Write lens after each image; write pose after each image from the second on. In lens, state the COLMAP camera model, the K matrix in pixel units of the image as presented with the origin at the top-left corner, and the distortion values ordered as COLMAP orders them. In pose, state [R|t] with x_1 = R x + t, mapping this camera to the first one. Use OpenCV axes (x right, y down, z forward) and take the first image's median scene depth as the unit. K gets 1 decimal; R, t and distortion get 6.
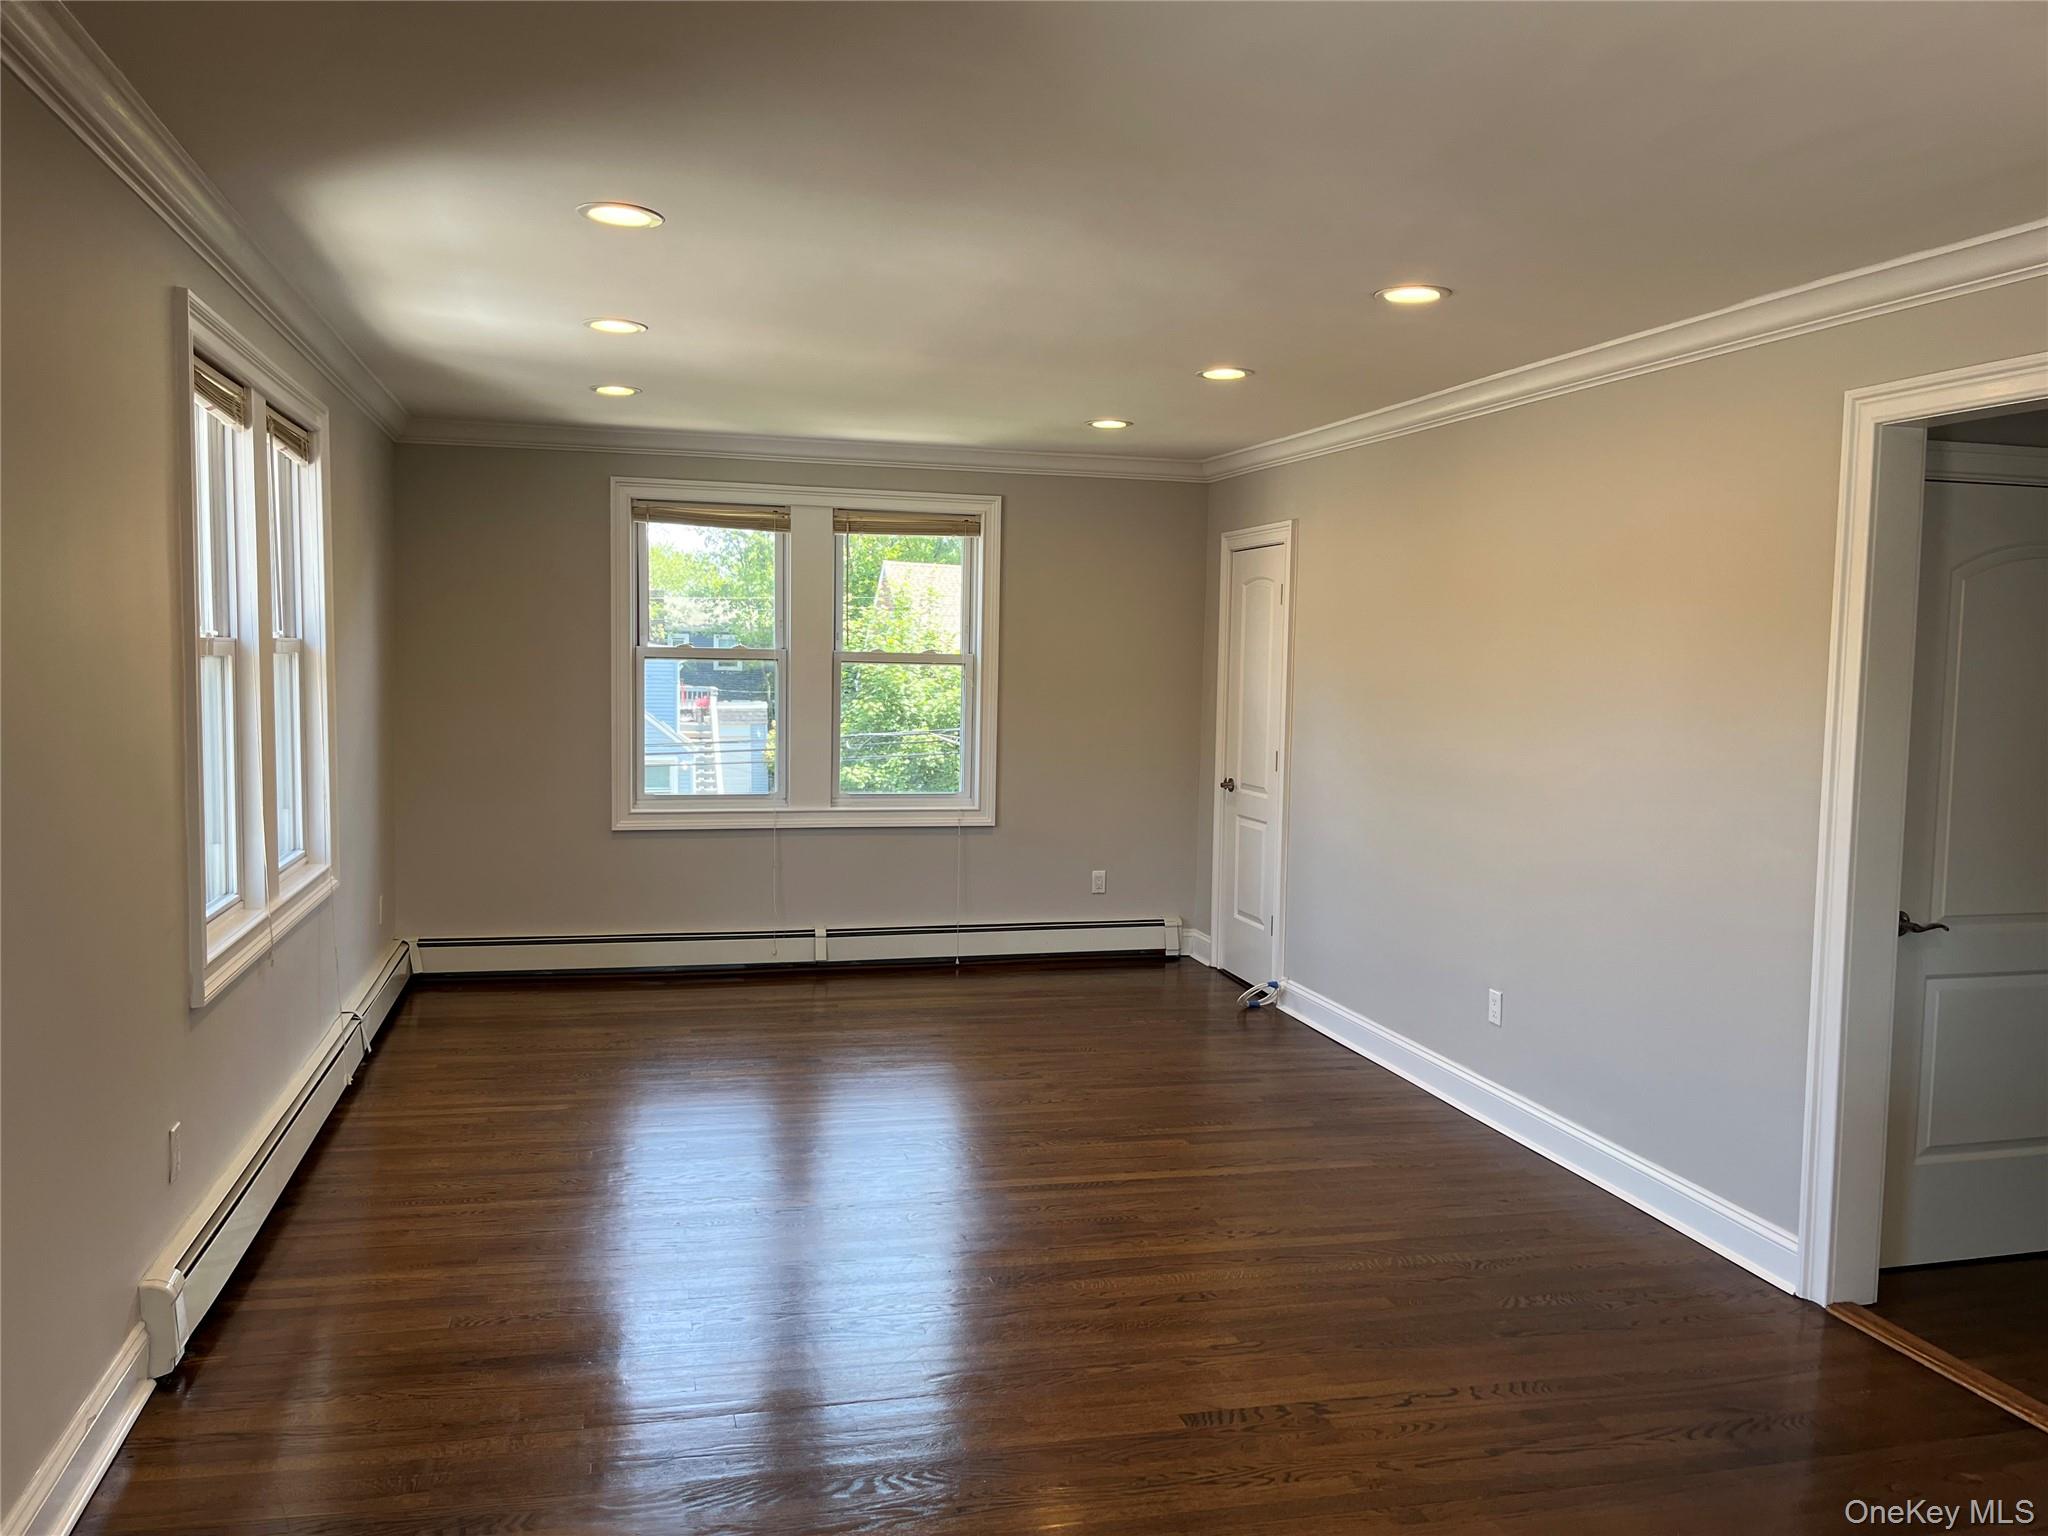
lens RADIAL K [[1542.8, 0, 1024.0], [0, 1542.8, 768.0], [0, 0, 1]] dist [0.006594, -0.003403]
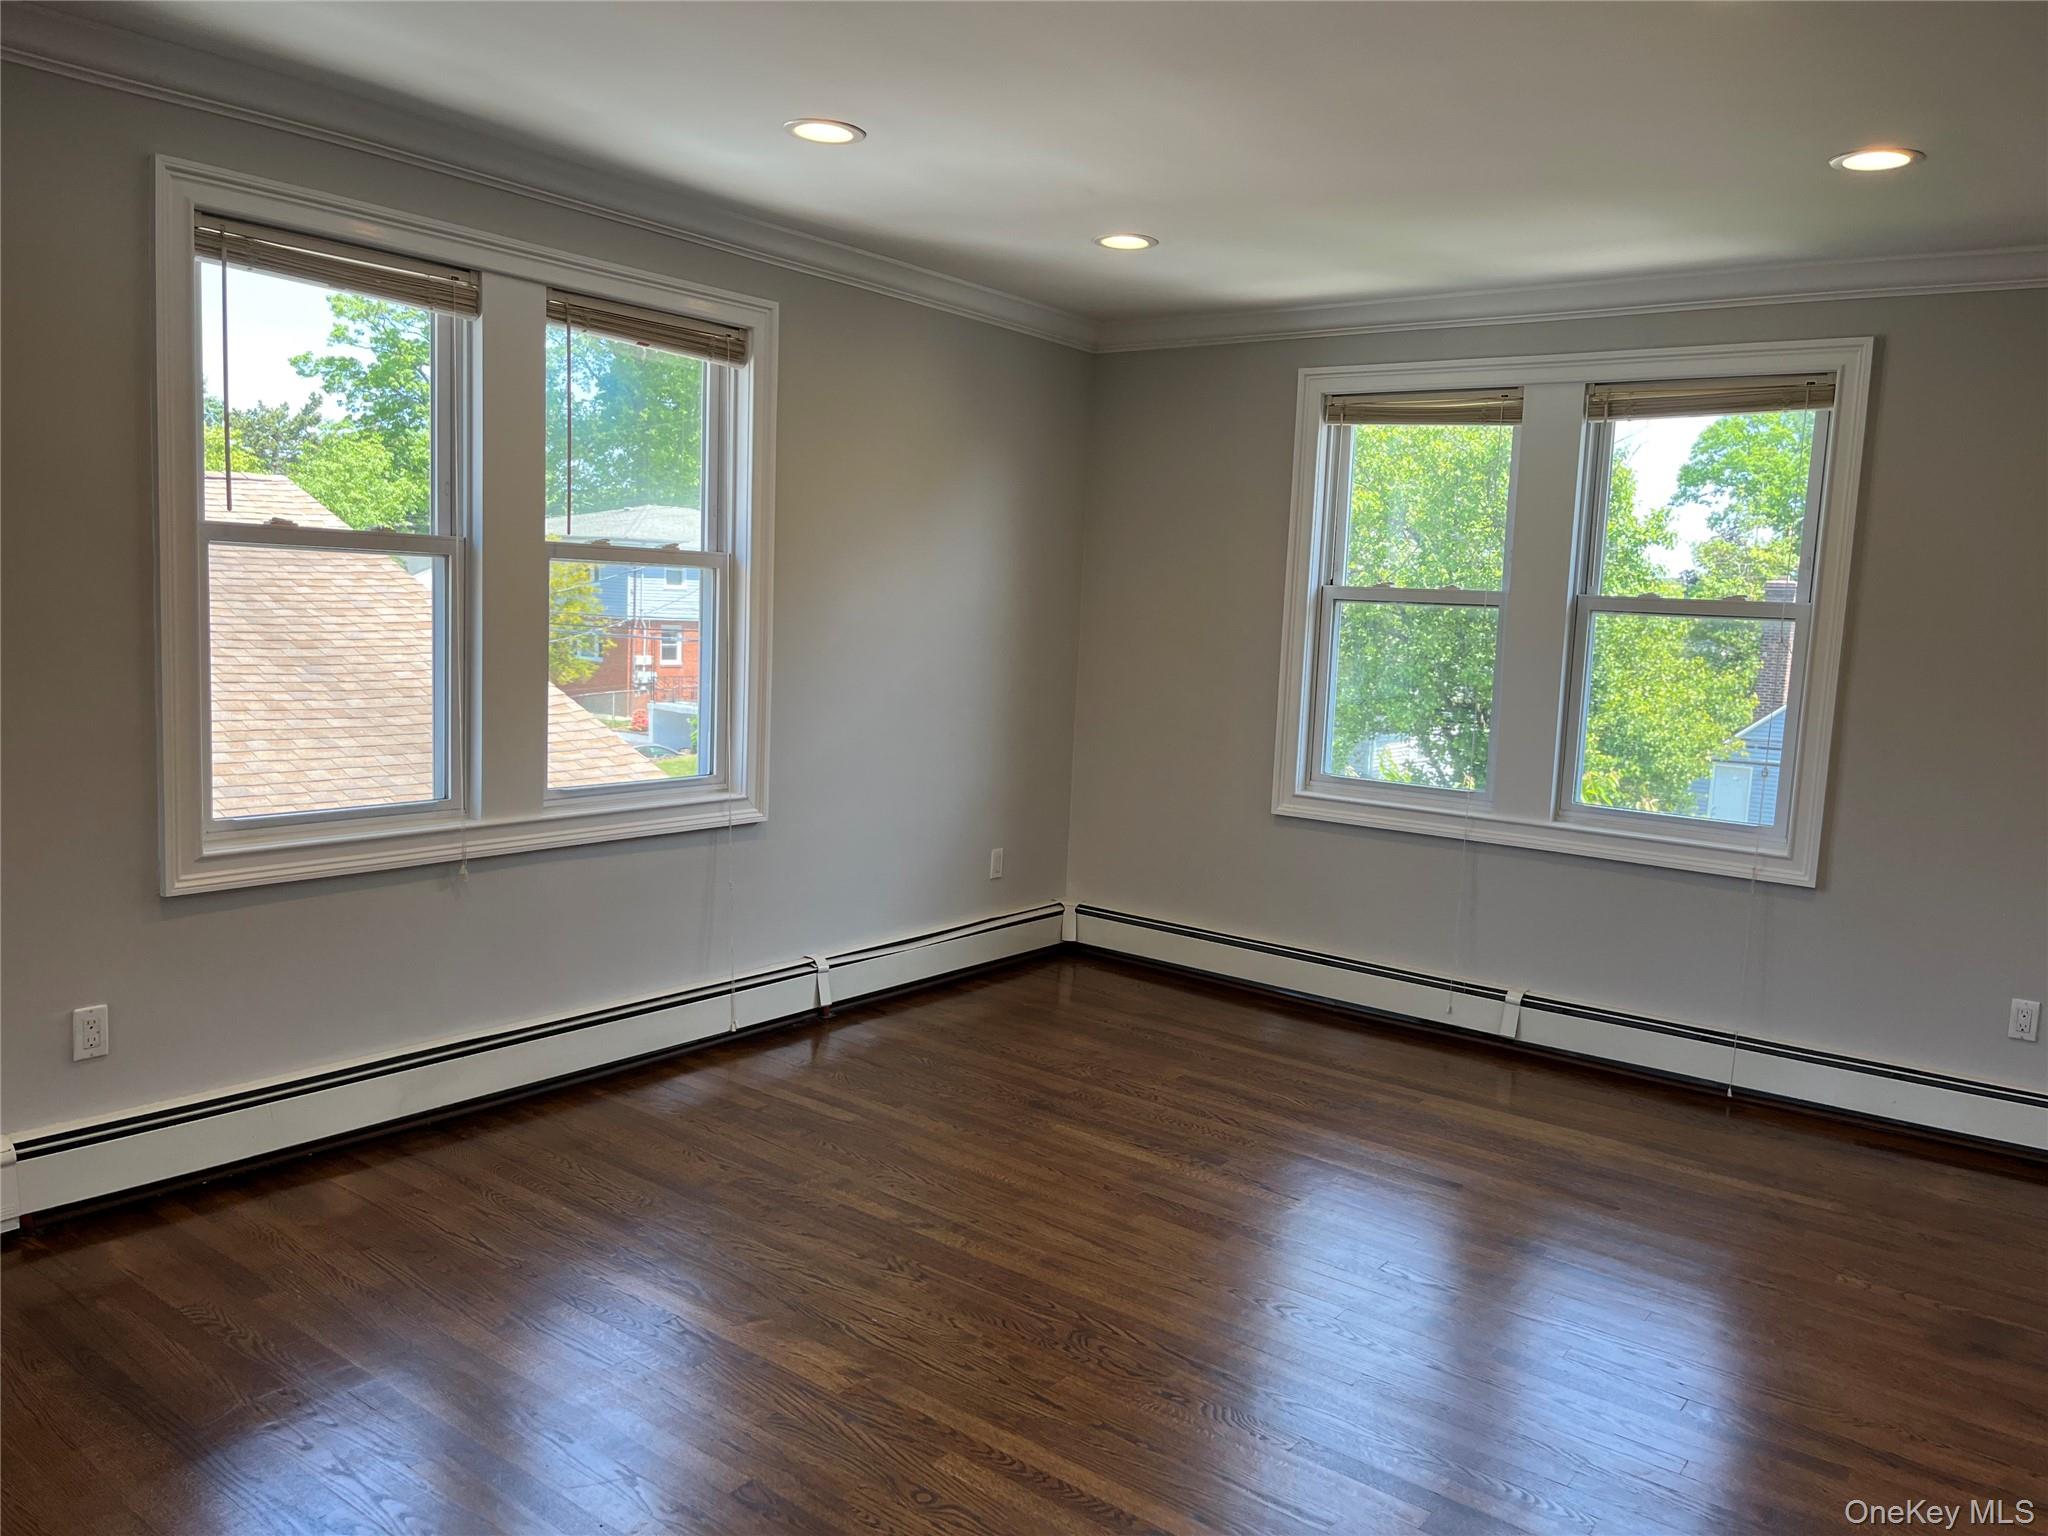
lens RADIAL K [[1542.8, 0, 1024.0], [0, 1542.8, 768.0], [0, 0, 1]] dist [0.006594, -0.003403]
pose [[0.601114, 0.102227, -0.792598, 0.282535], [-0.088398, 0.994204, 0.061188, -0.020094], [0.794259, 0.033283, 0.606667, 0.398742]]
